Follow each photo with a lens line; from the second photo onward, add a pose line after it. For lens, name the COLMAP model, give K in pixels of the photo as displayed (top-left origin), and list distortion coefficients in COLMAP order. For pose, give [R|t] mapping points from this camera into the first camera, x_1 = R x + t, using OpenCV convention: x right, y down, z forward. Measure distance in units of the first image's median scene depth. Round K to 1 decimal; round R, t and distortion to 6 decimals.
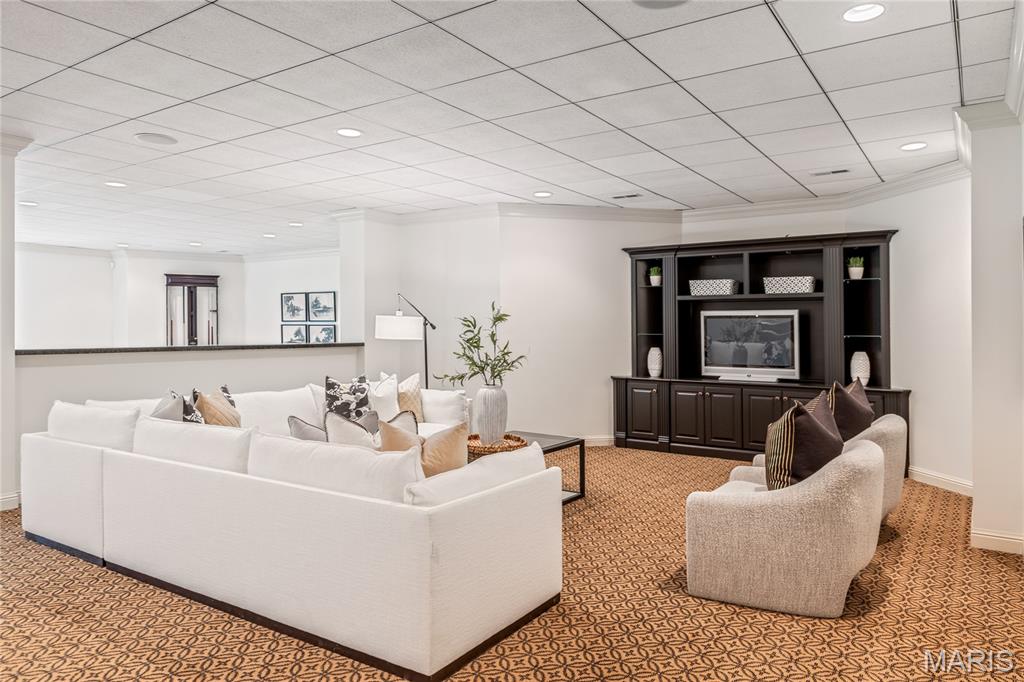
lens RADIAL K [[677.5, 0, 513.7], [0, 677.5, 327.4], [0, 0, 1]] dist [-0.000365, -0.000409]
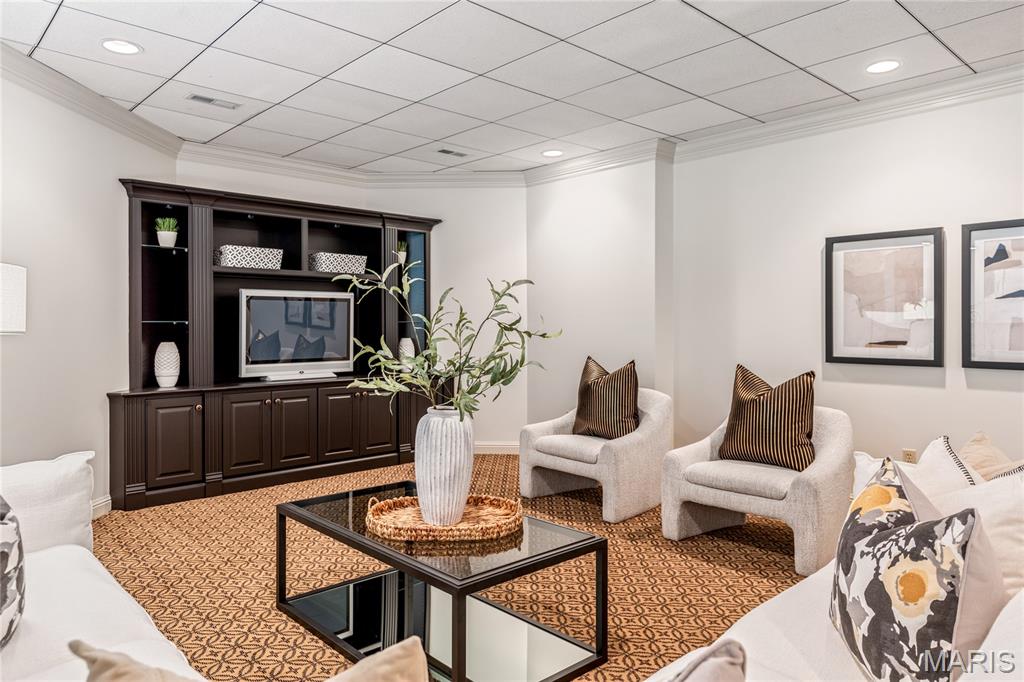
lens RADIAL K [[677.5, 0, 513.7], [0, 677.5, 327.4], [0, 0, 1]] dist [-0.000365, -0.000409]
pose [[0.217300, -0.014375, 0.975999, -0.368703], [-0.005388, 0.999859, 0.015926, 0.003809], [-0.976090, -0.008719, 0.217192, 0.562274]]
